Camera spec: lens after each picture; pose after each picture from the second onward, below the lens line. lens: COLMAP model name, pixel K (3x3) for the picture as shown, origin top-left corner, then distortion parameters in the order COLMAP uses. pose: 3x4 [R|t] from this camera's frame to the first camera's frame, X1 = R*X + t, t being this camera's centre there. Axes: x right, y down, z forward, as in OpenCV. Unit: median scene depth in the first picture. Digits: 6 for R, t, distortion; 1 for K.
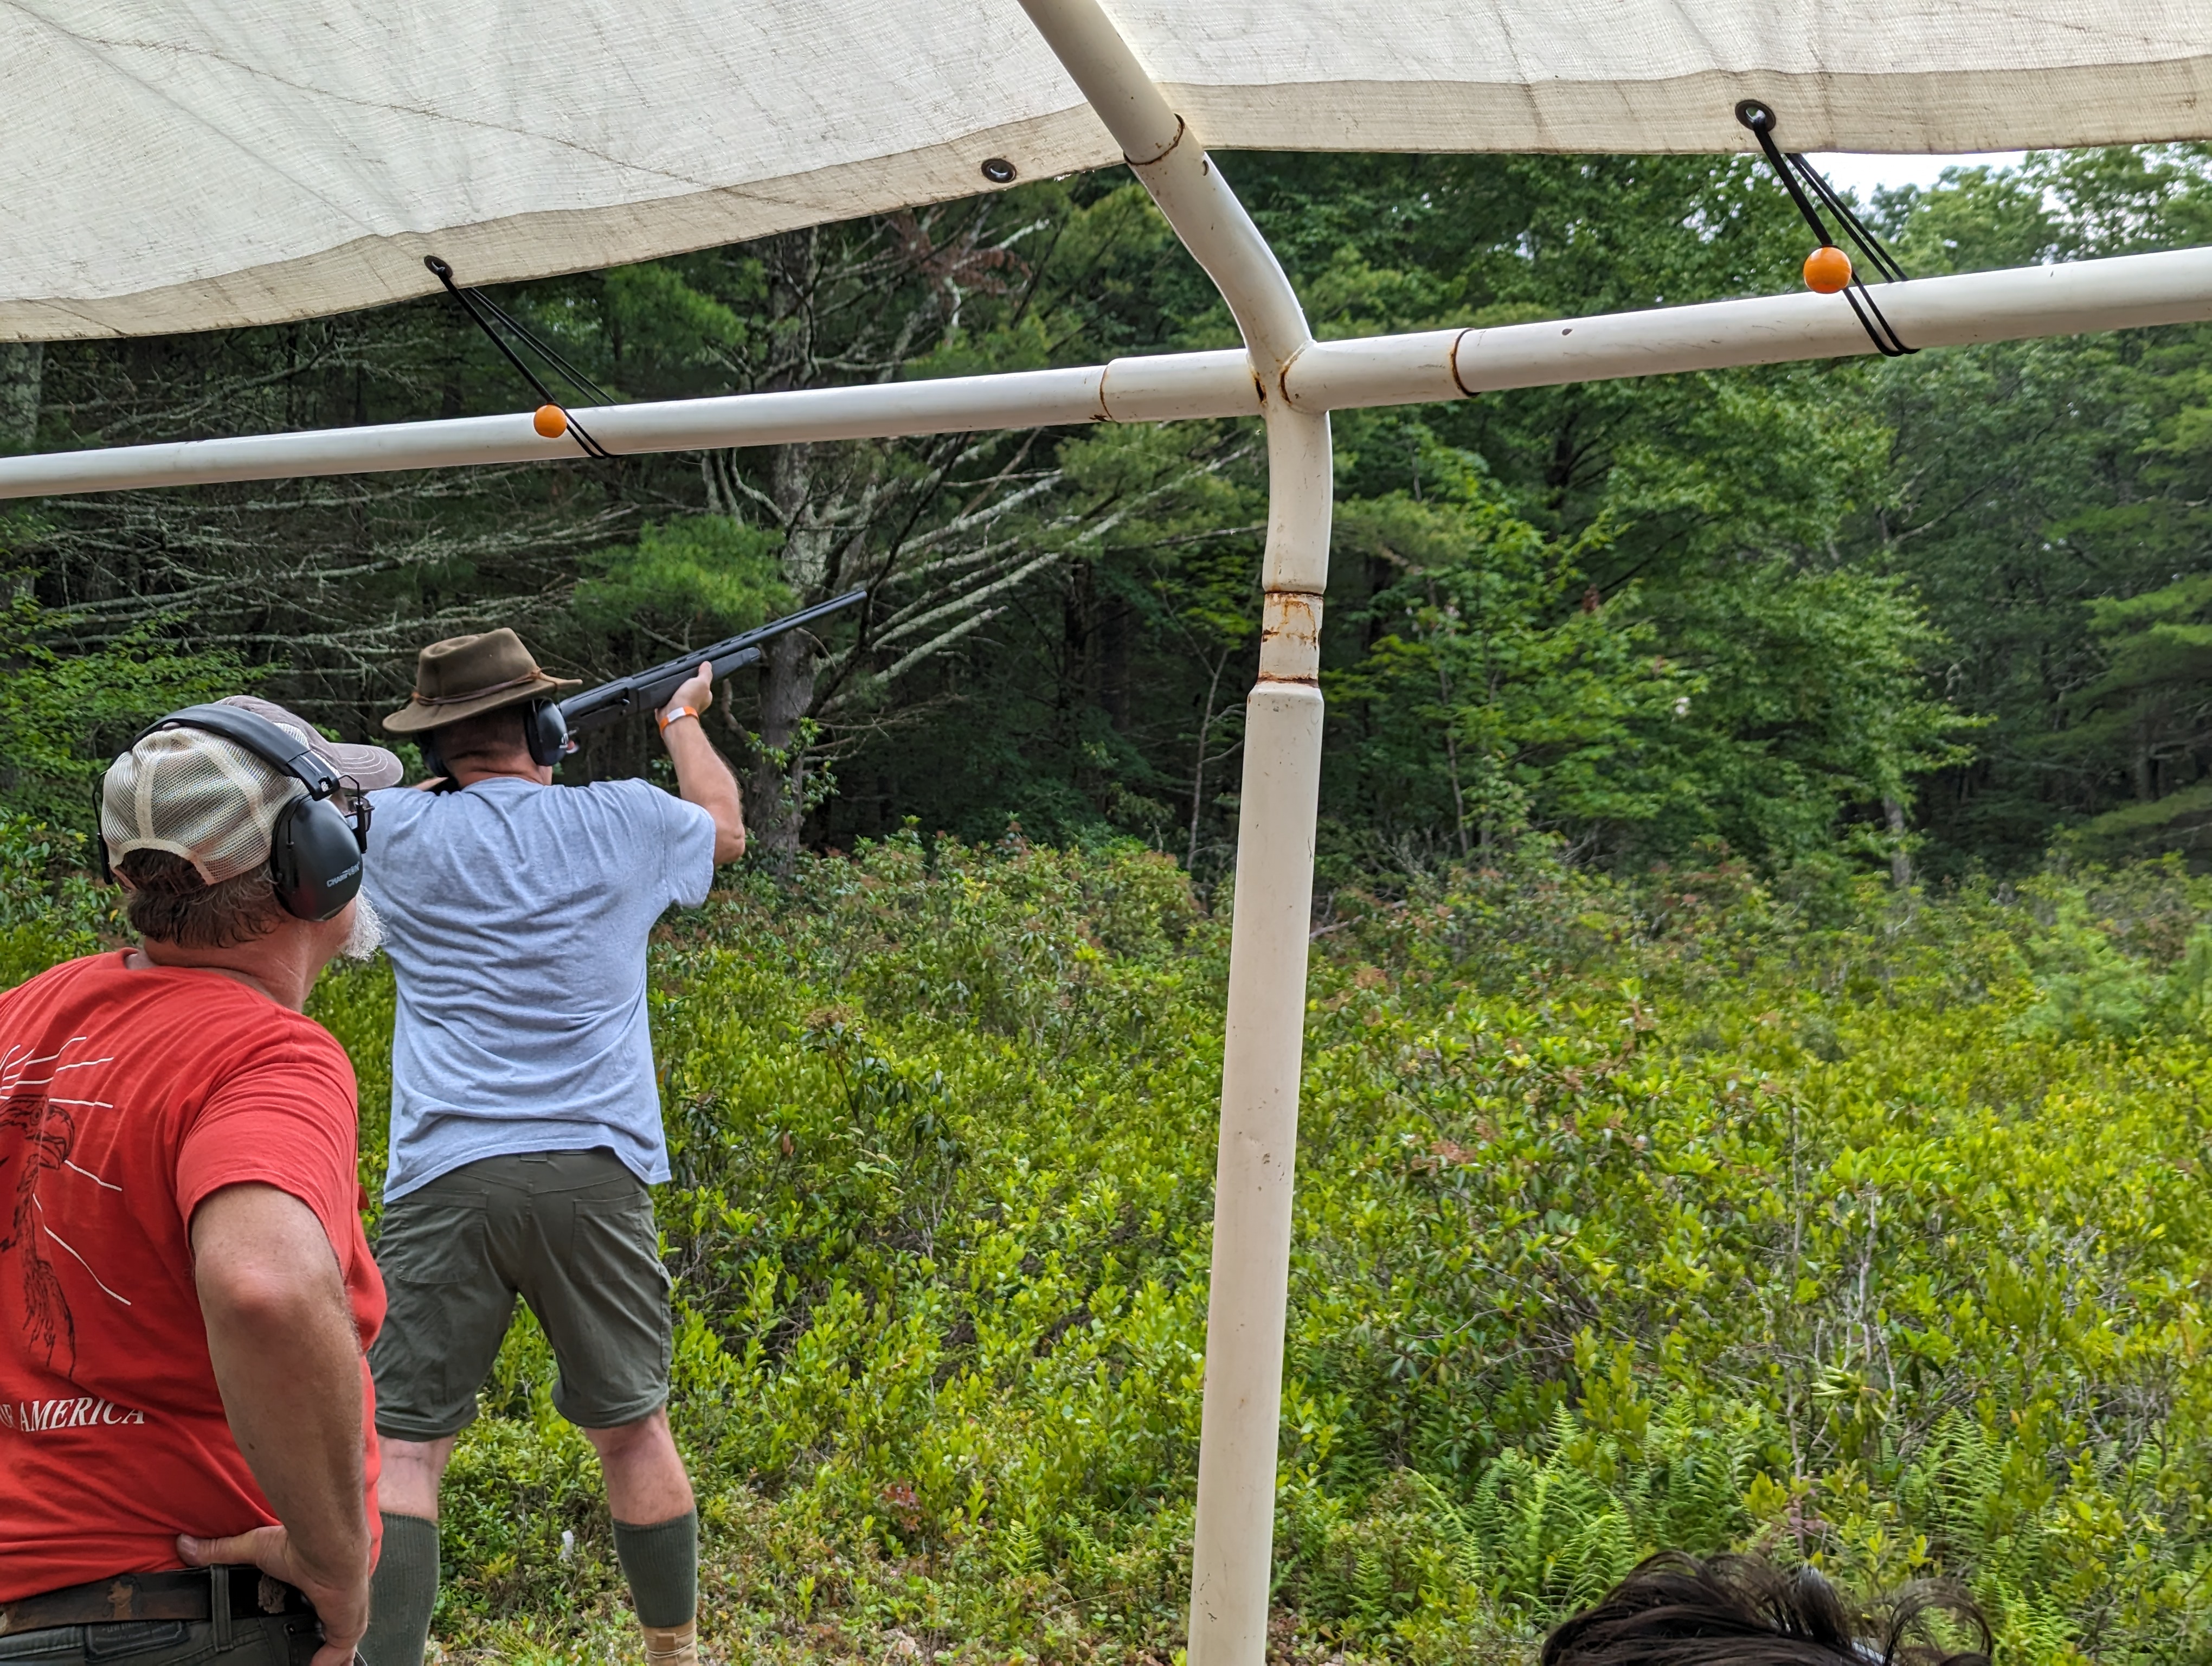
lens RADIAL K [[3124.0, 0, 1106.0], [0, 3124.0, 833.0], [0, 0, 1]] dist [-0.000978, -0.005771]
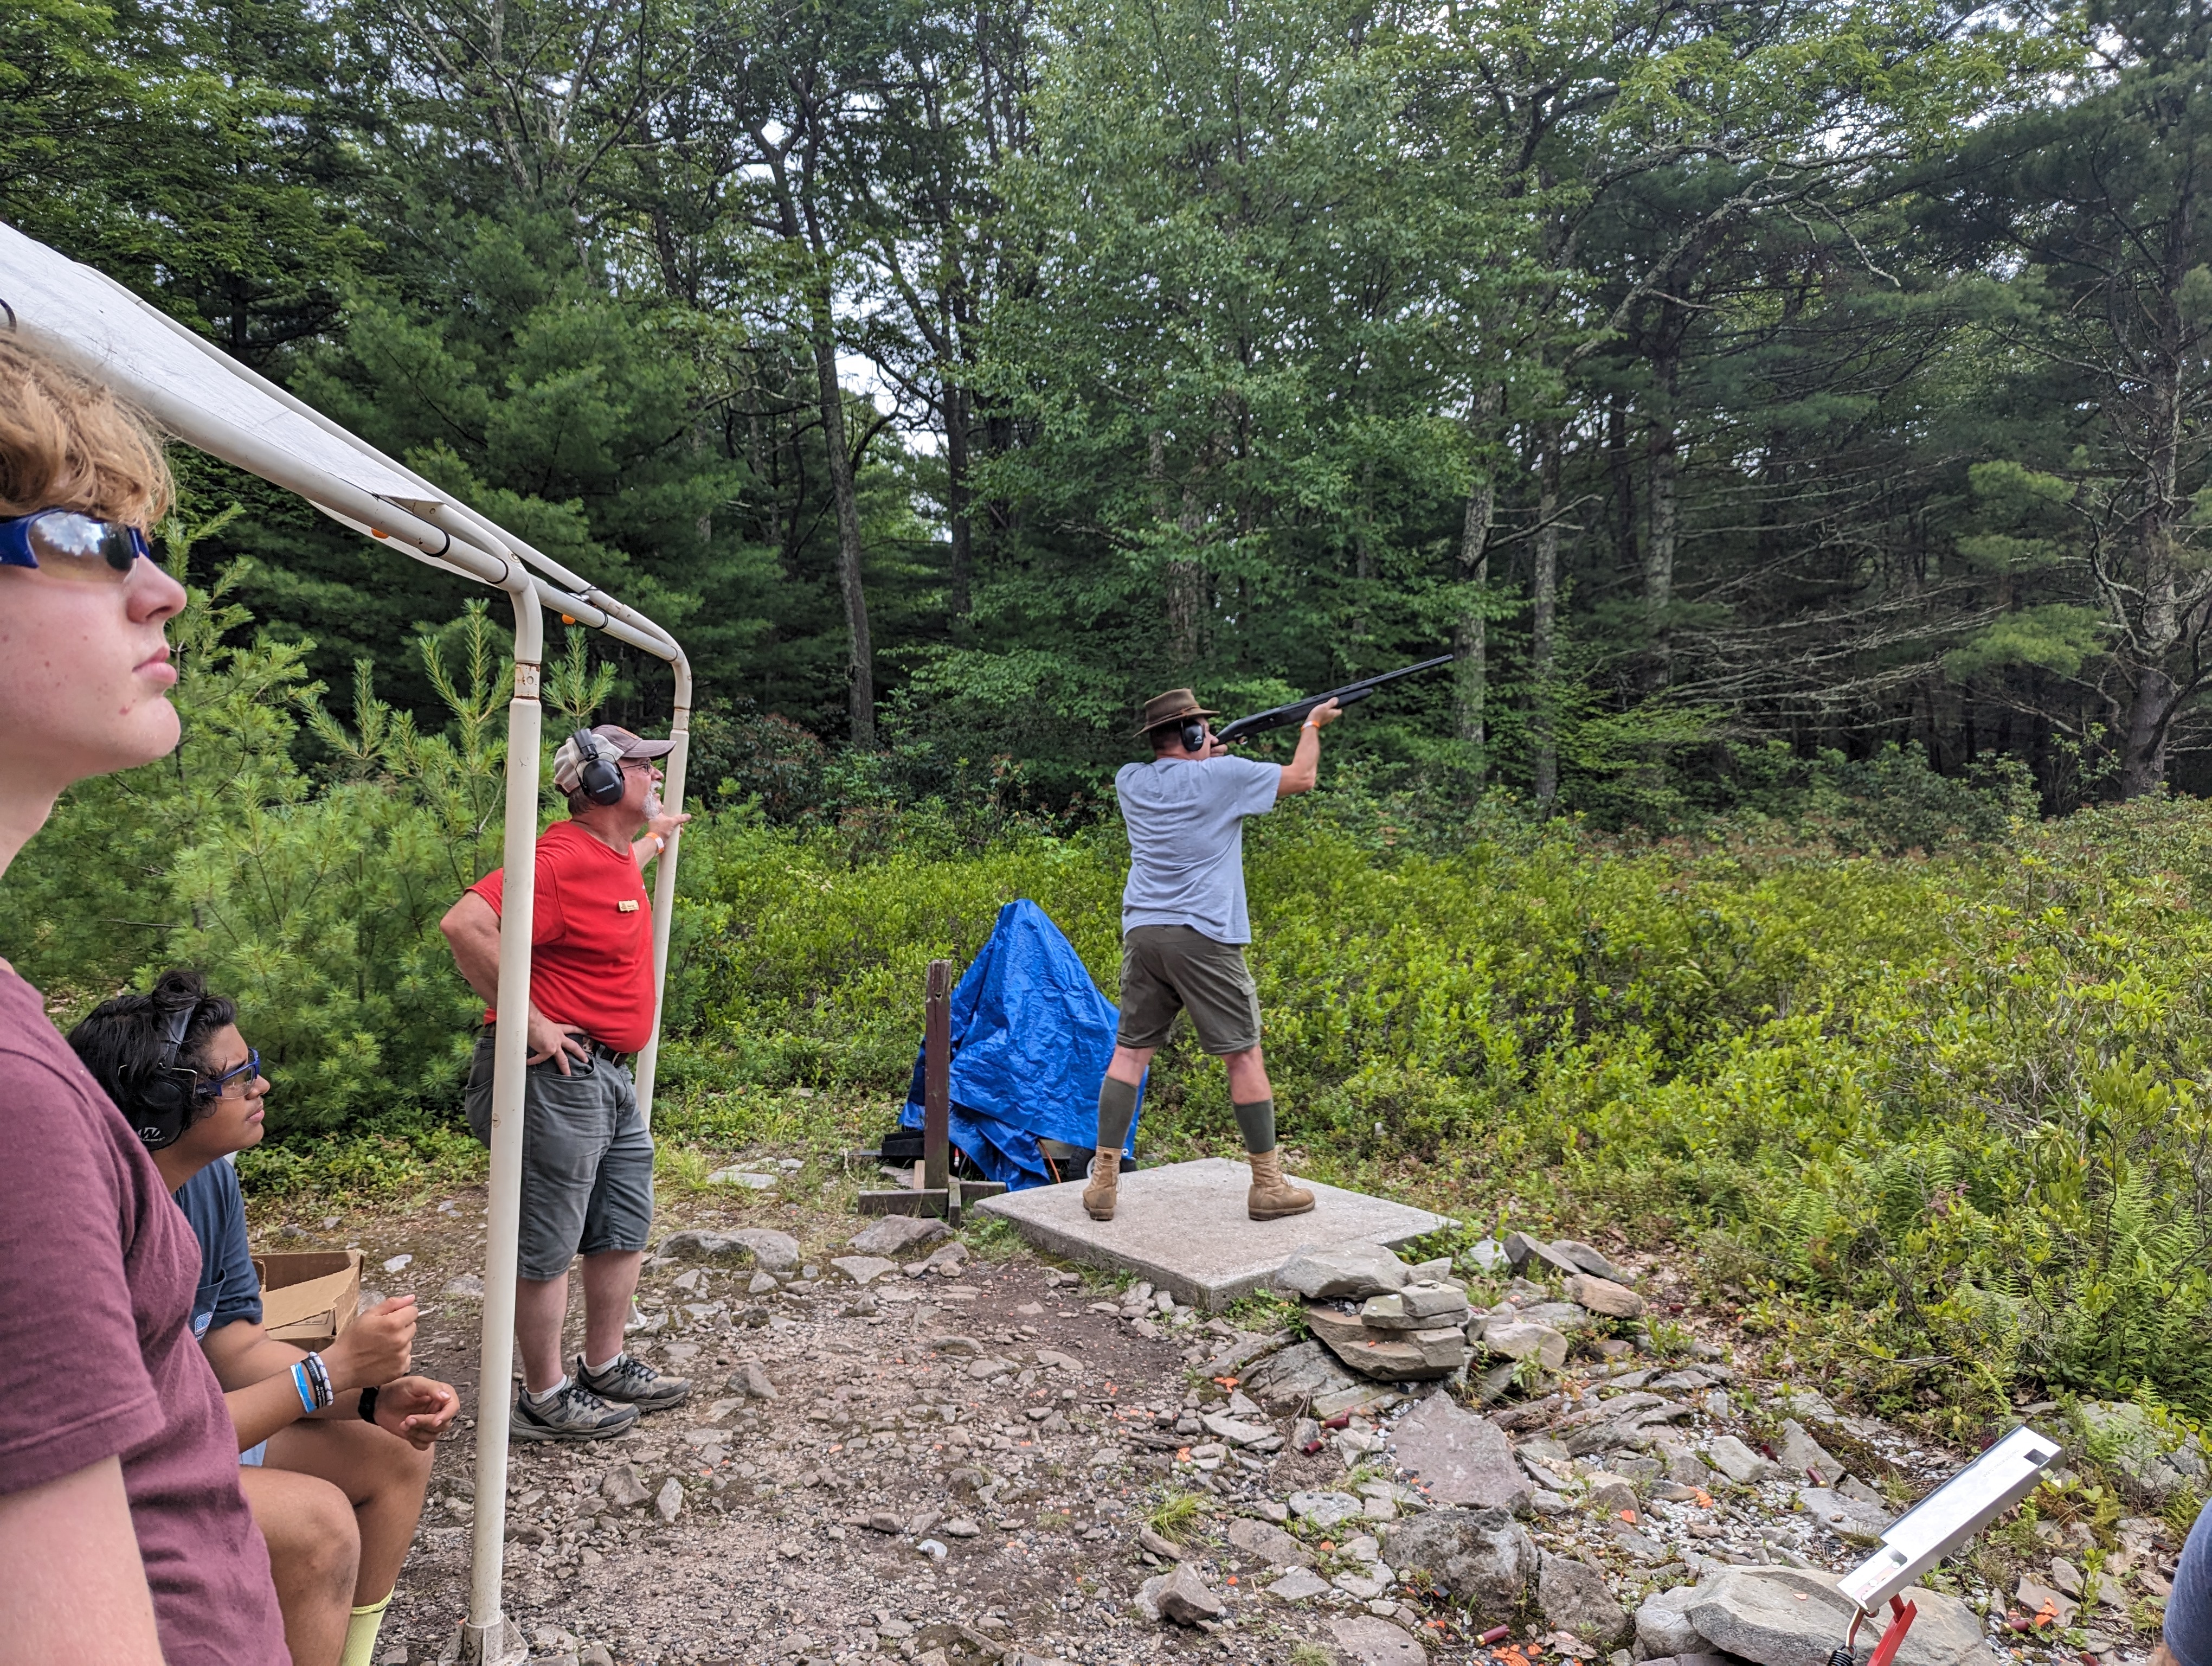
lens RADIAL K [[1558.3, 0, 1052.9], [0, 1558.3, 819.9], [0, 0, 1]] dist [0.060477, -0.057862]
pose [[0.708266, -0.009442, -0.705882, 0.125746], [0.015020, 0.999886, 0.001696, 0.005343], [0.705785, -0.011804, 0.708327, 0.033153]]
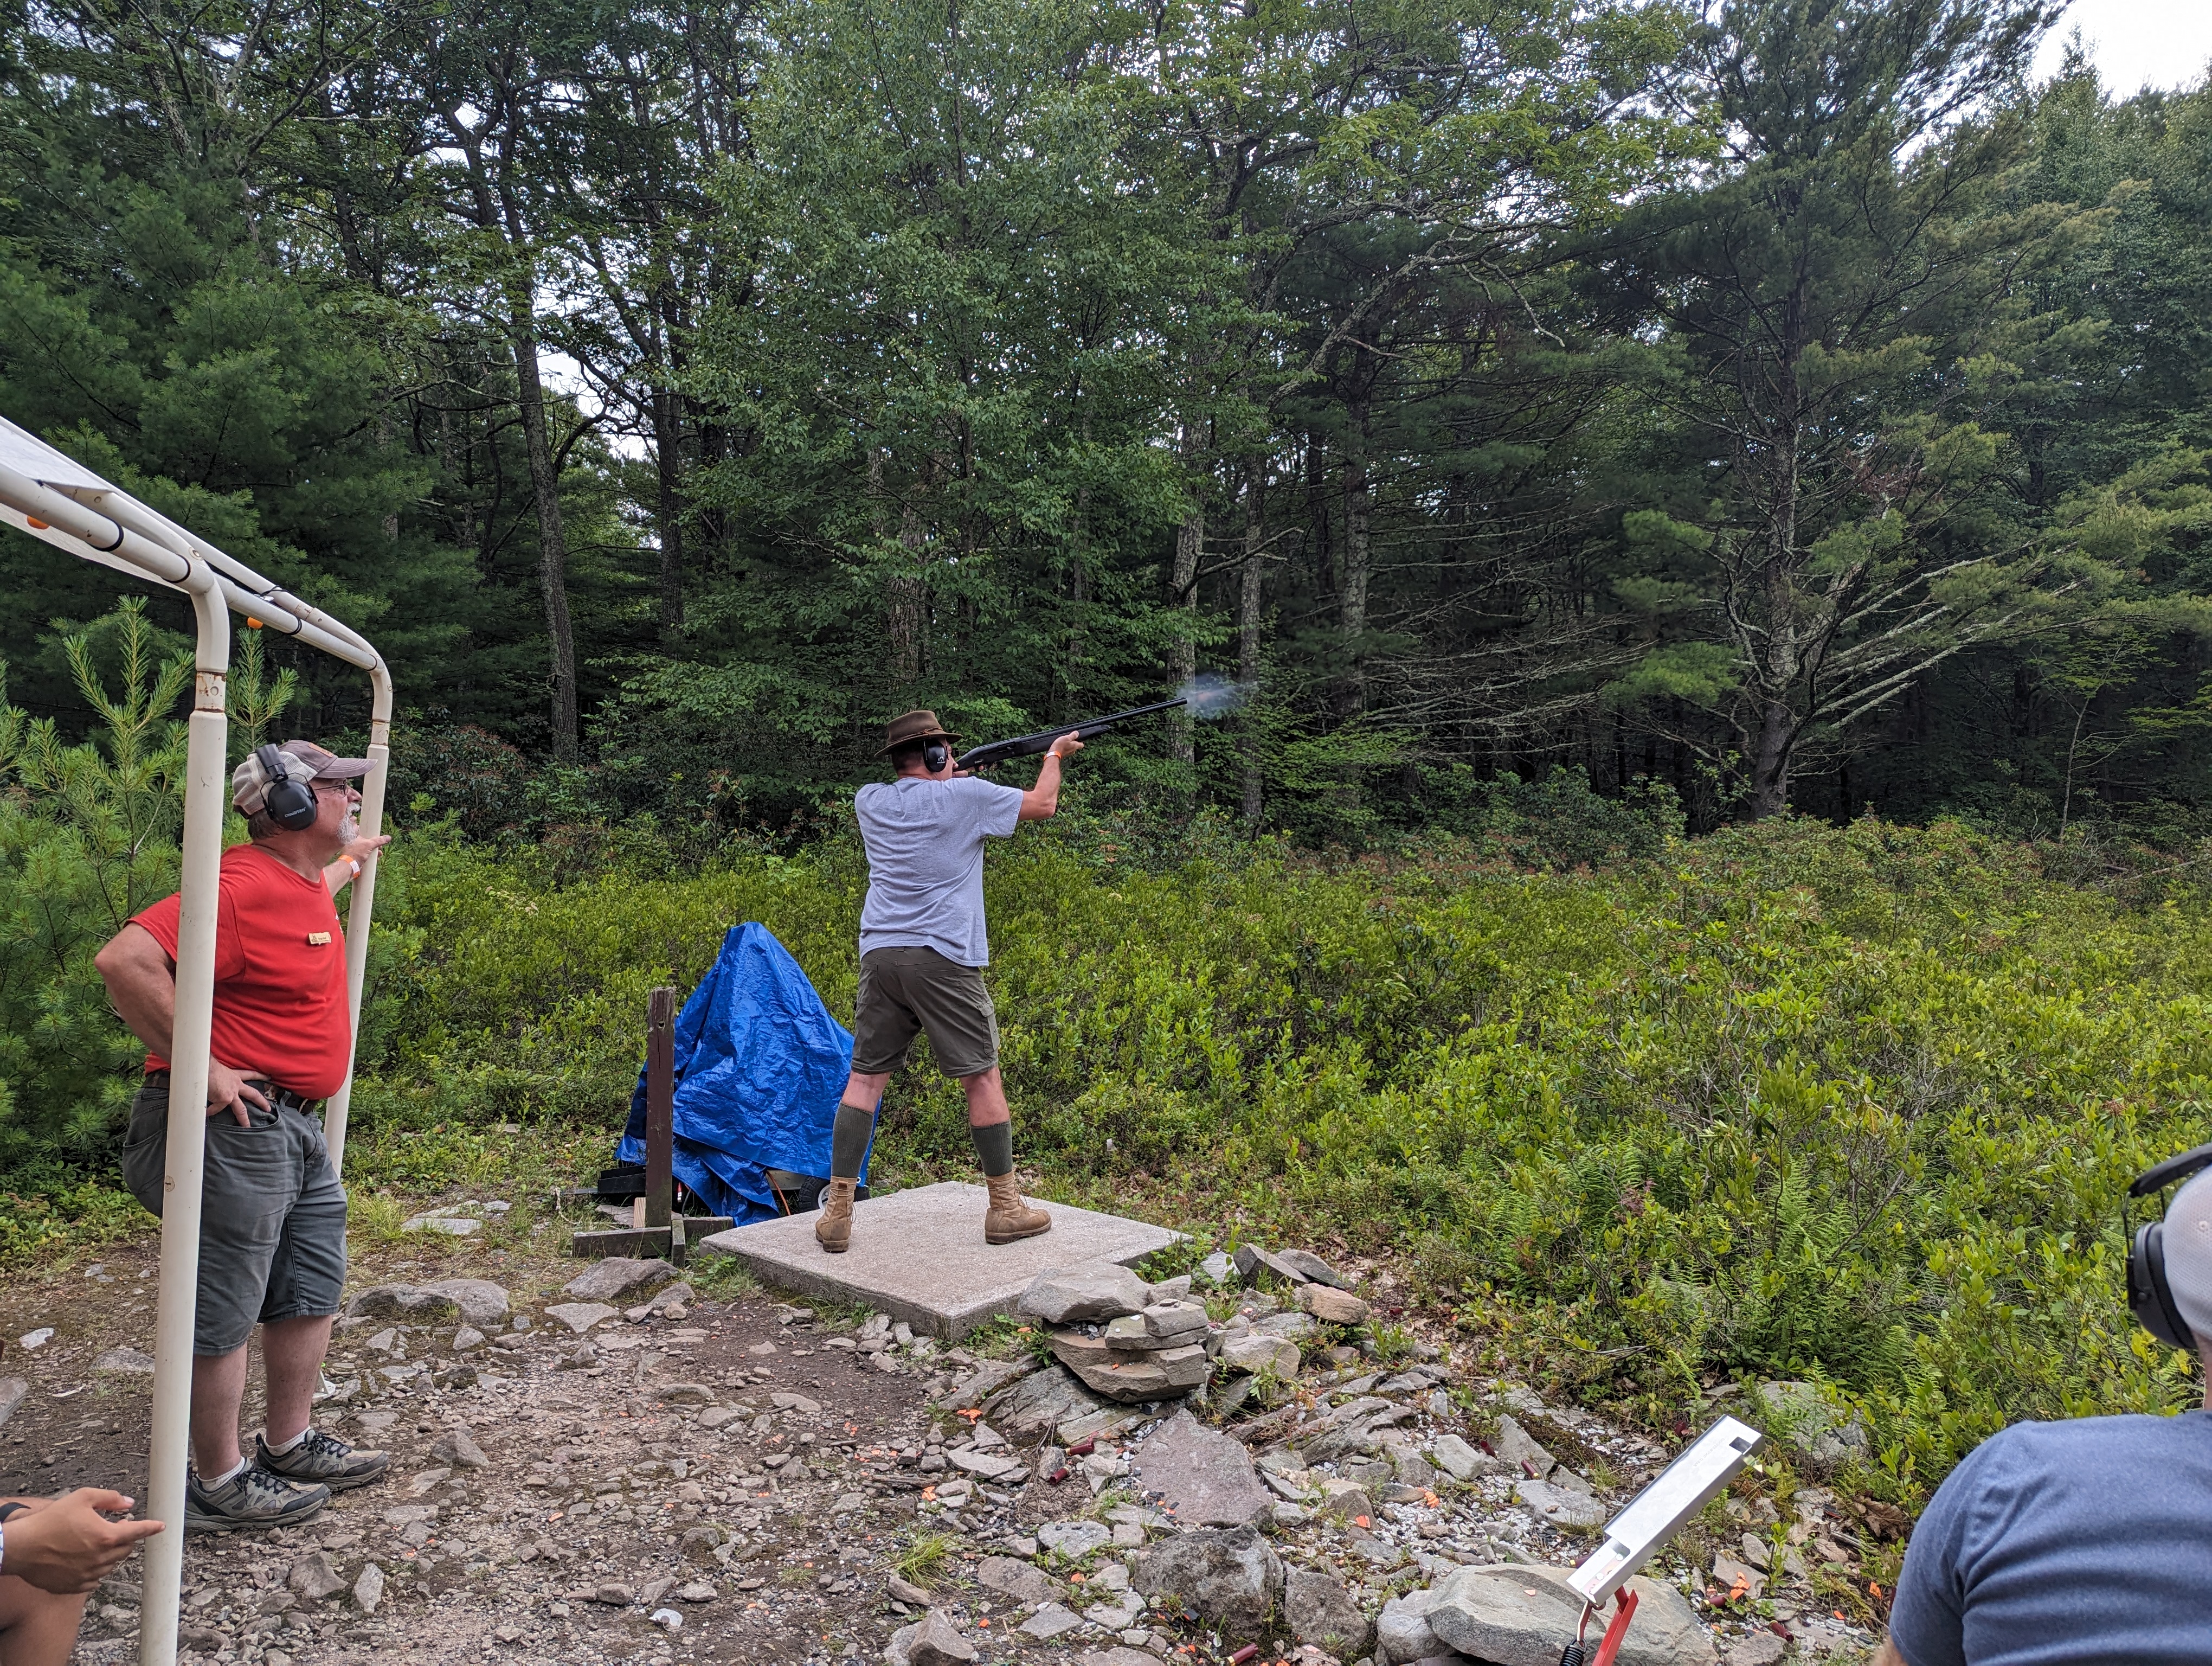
lens RADIAL K [[1558.3, 0, 1052.9], [0, 1558.3, 819.9], [0, 0, 1]] dist [0.060477, -0.057862]
pose [[0.822766, -0.015298, -0.568174, 0.121097], [0.014257, 0.999879, -0.006276, 0.004531], [0.568201, -0.002937, 0.822885, 0.033730]]
